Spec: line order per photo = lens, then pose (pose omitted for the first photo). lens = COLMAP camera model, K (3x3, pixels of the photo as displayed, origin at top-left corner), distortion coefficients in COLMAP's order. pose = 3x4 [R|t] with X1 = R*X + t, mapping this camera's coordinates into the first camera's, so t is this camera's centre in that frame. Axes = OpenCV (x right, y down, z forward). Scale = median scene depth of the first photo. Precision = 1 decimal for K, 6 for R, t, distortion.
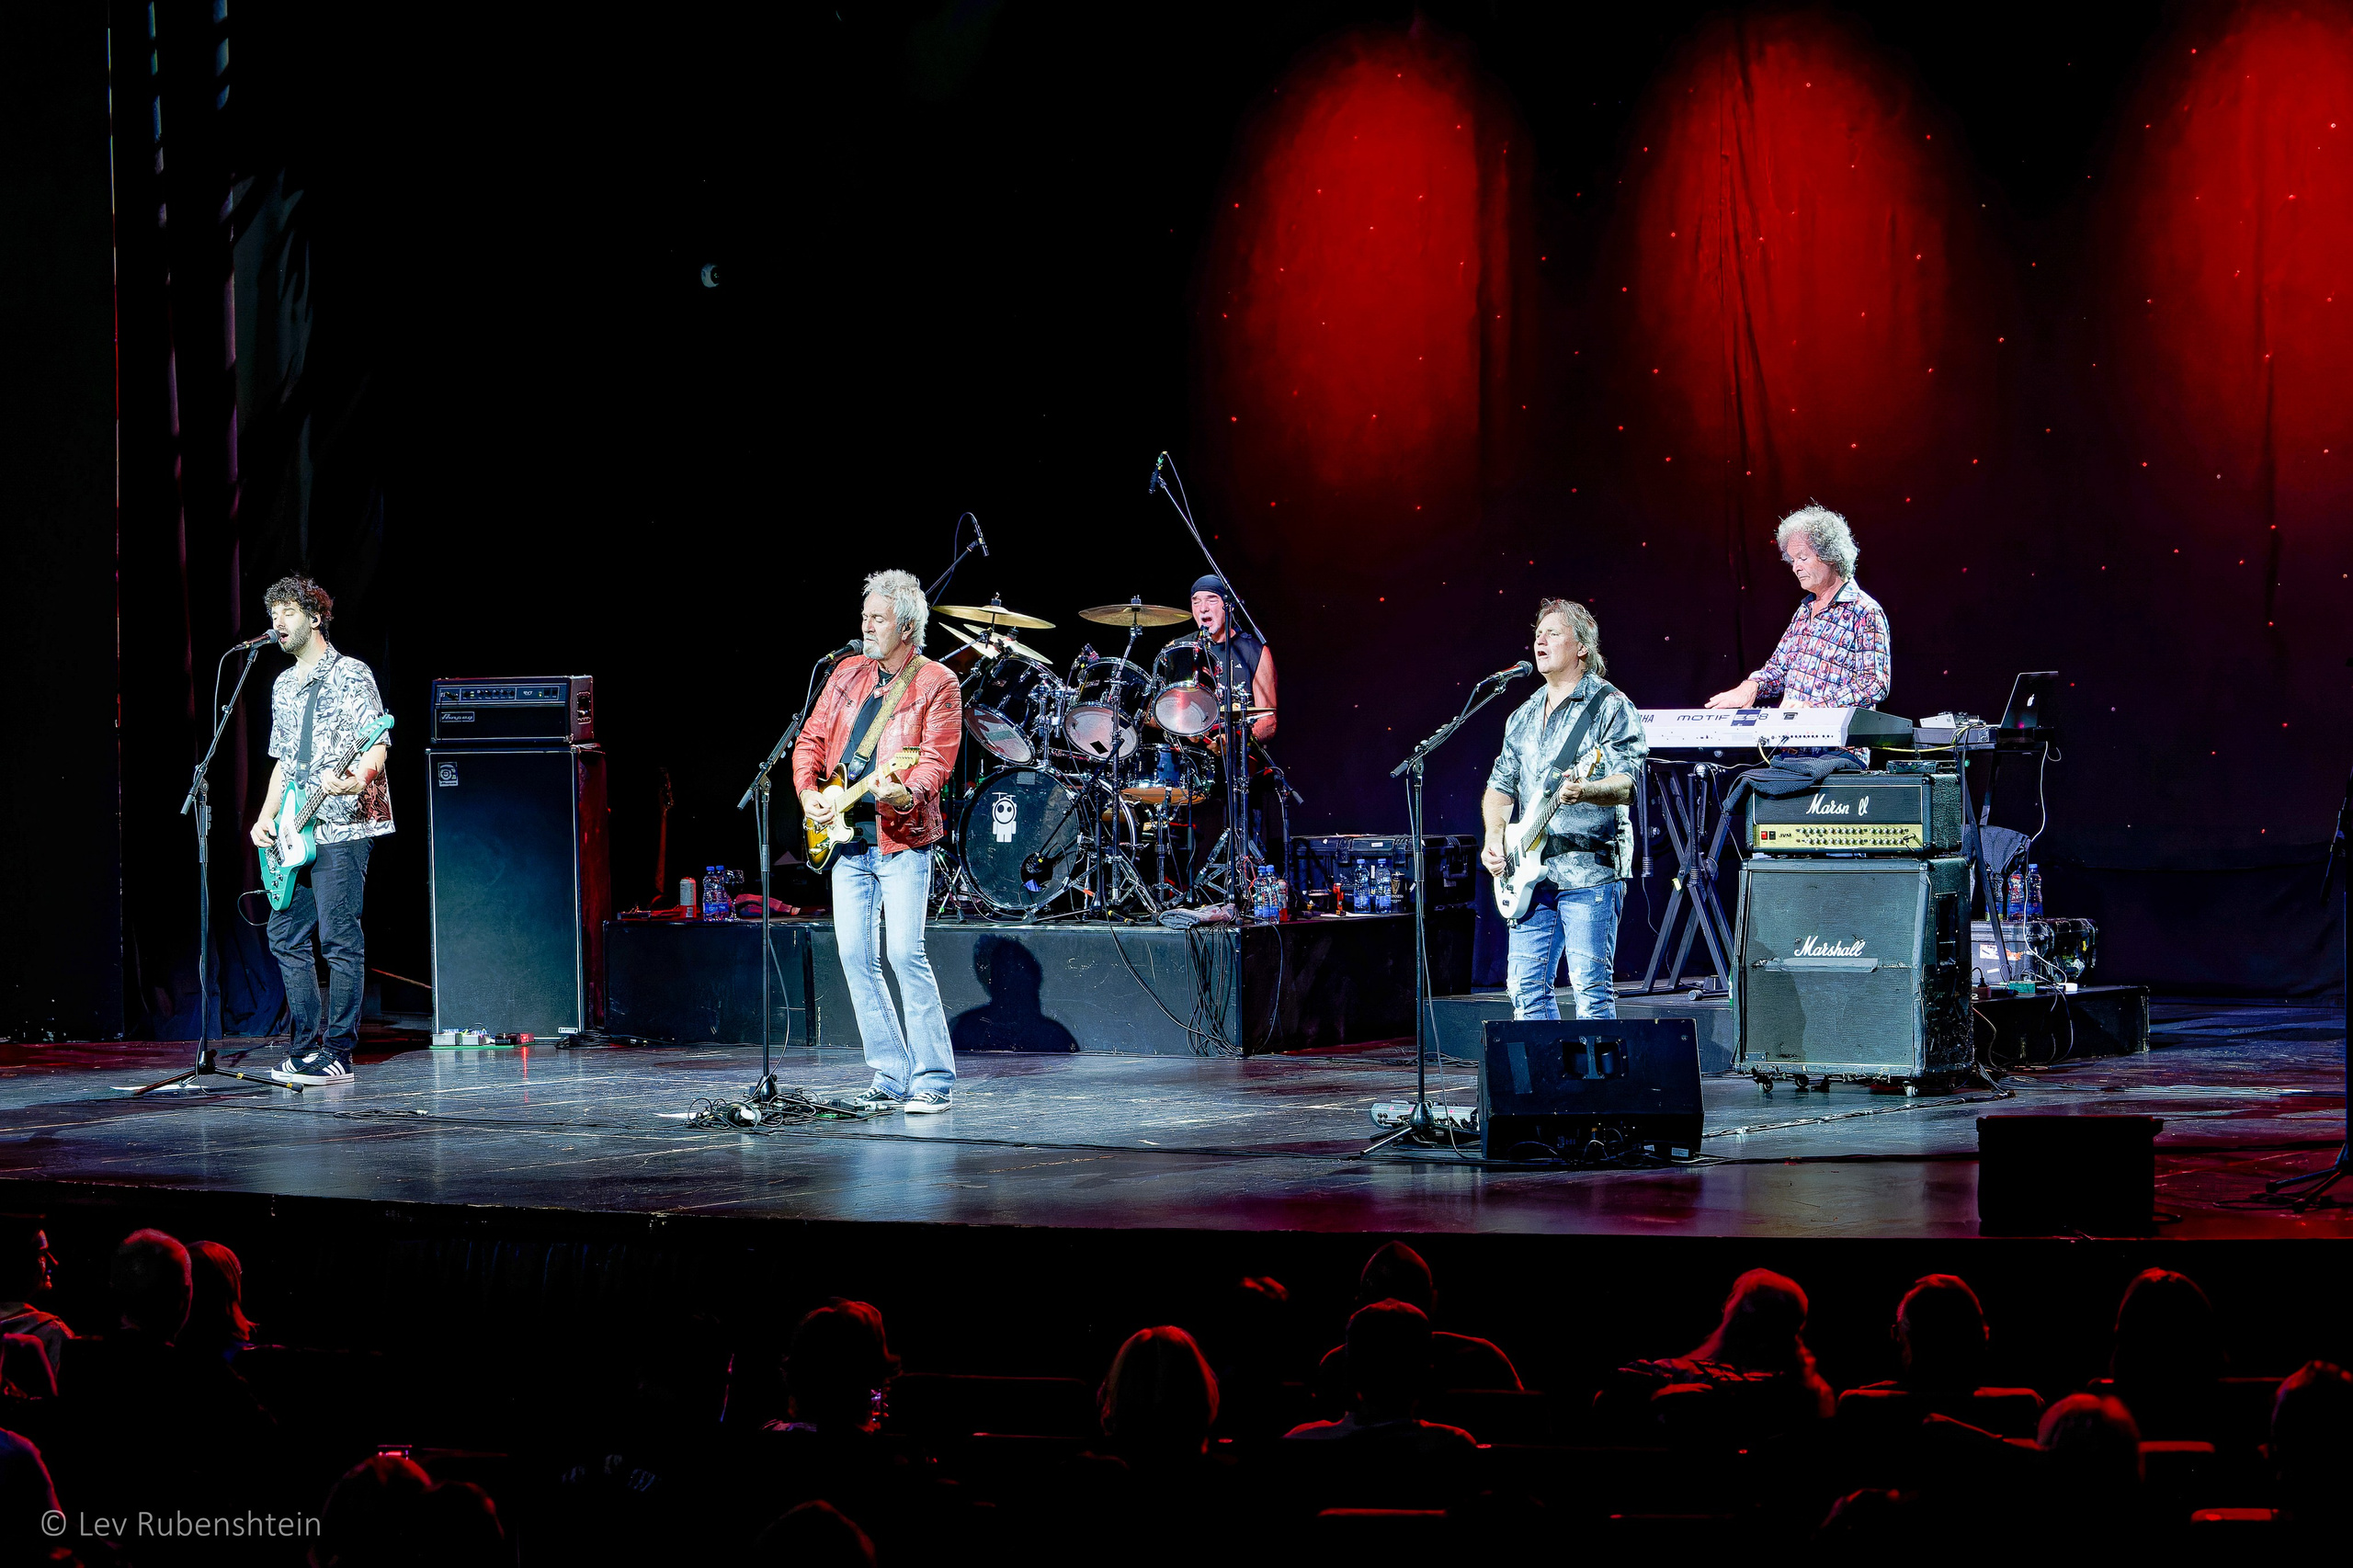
lens RADIAL K [[5662.3, 0, 1176.5], [0, 5662.3, 784.0], [0, 0, 1]] dist [-0.045806, -0.874810]
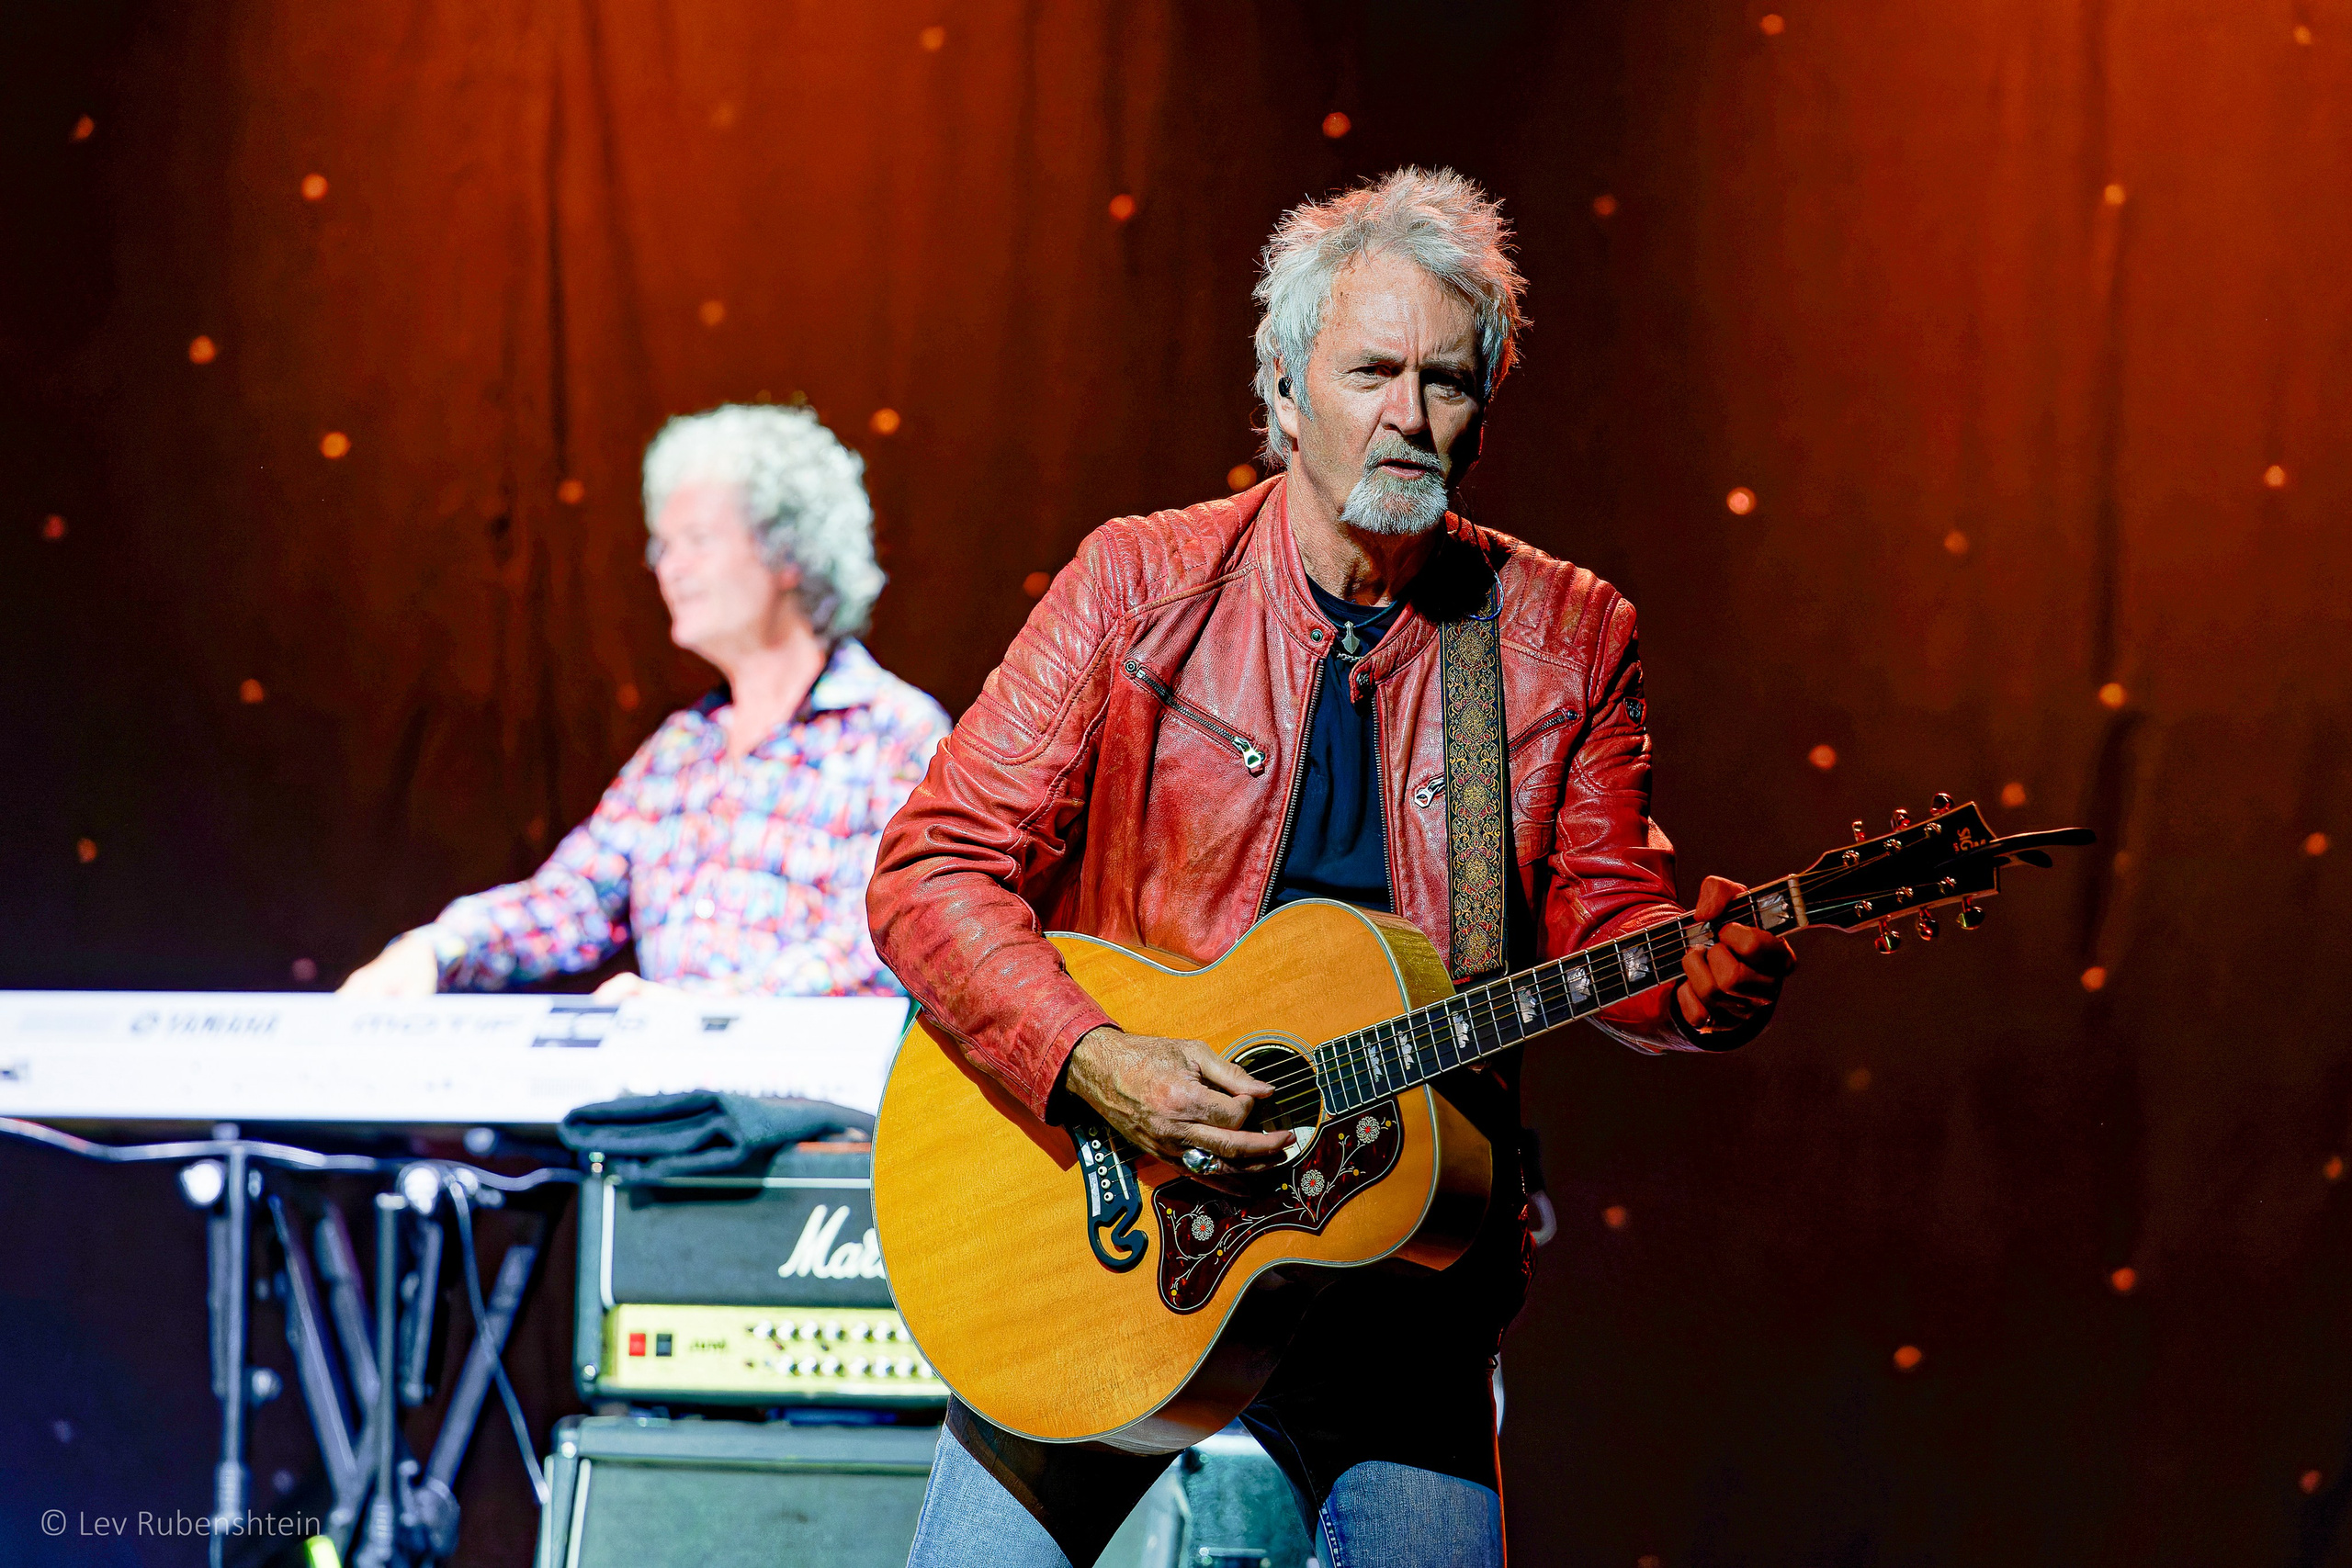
lens RADIAL K [[12362.3, 0, 1176.0], [0, 12362.3, 784.0], [0, 0, 1]] dist [0.388778, 3.414378]
pose [[0.985277, 0.061960, 0.159345, 0.023741], [-0.047923, 0.994745, -0.090475, 0.035623], [-0.164113, 0.081506, 0.983068, 0.324834]]
